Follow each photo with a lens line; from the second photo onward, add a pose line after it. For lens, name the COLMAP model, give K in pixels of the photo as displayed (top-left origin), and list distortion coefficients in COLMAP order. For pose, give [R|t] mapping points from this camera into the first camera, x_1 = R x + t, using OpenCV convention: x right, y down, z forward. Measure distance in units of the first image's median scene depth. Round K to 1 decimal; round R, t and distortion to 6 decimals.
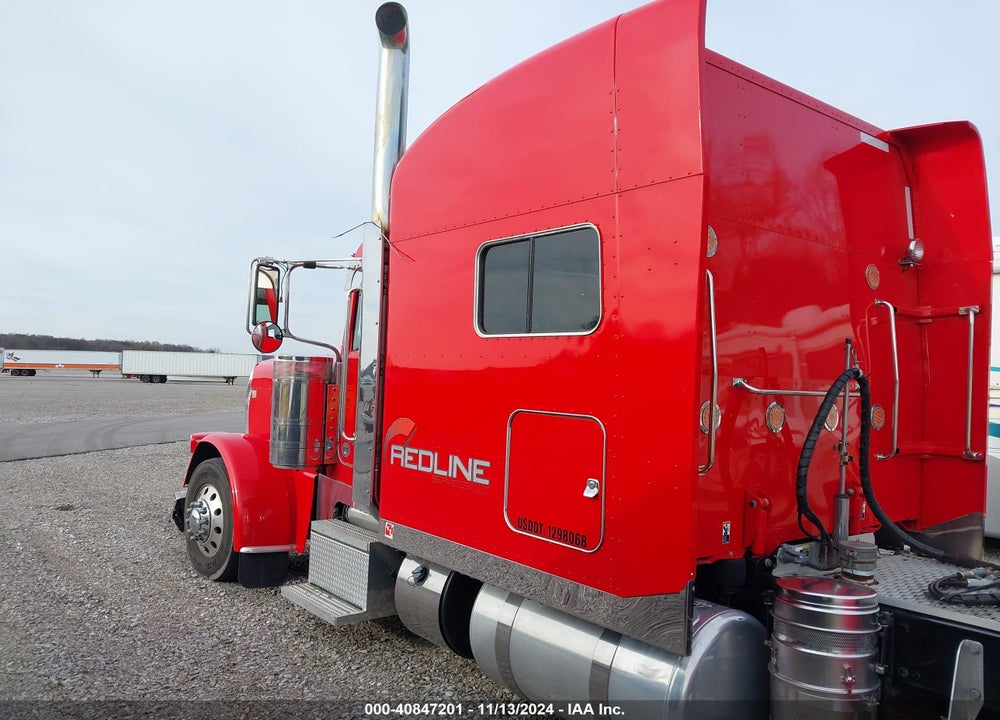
lens RADIAL K [[783.5, 0, 518.0], [0, 783.5, 344.9], [0, 0, 1]] dist [0.039949, -0.079040]
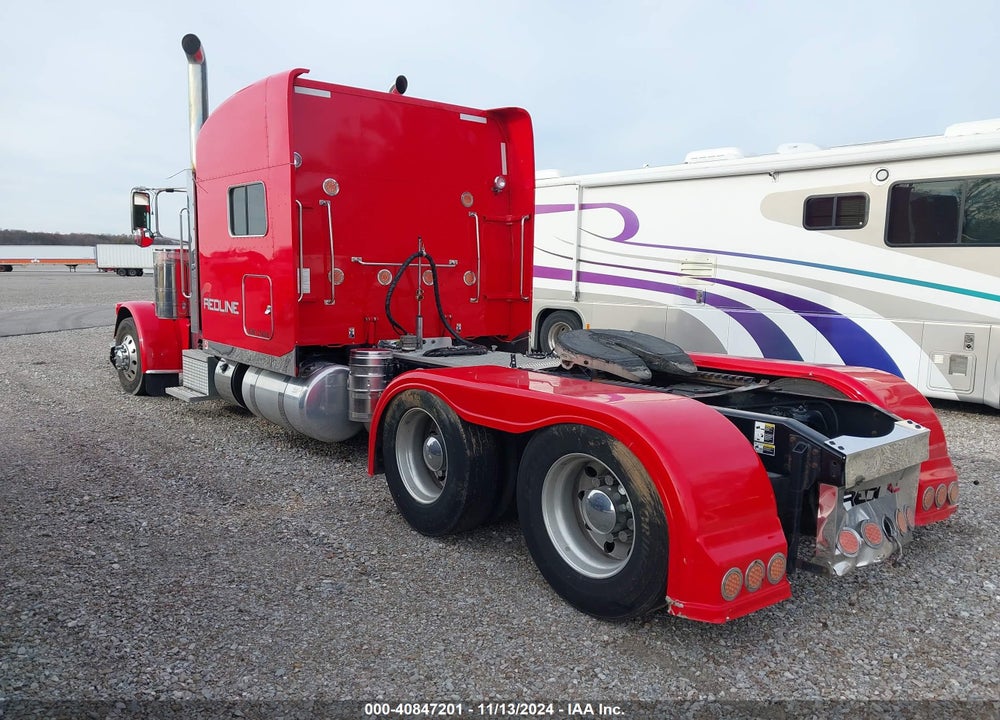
lens RADIAL K [[783.8, 0, 500.0], [0, 783.8, 360.0], [0, 0, 1]] dist [0.006096, -0.004290]
pose [[0.999860, -0.016738, 0.000852, 0.382608], [0.016383, 0.986823, 0.160969, -0.008239], [-0.003535, -0.160933, 0.986959, -0.598135]]
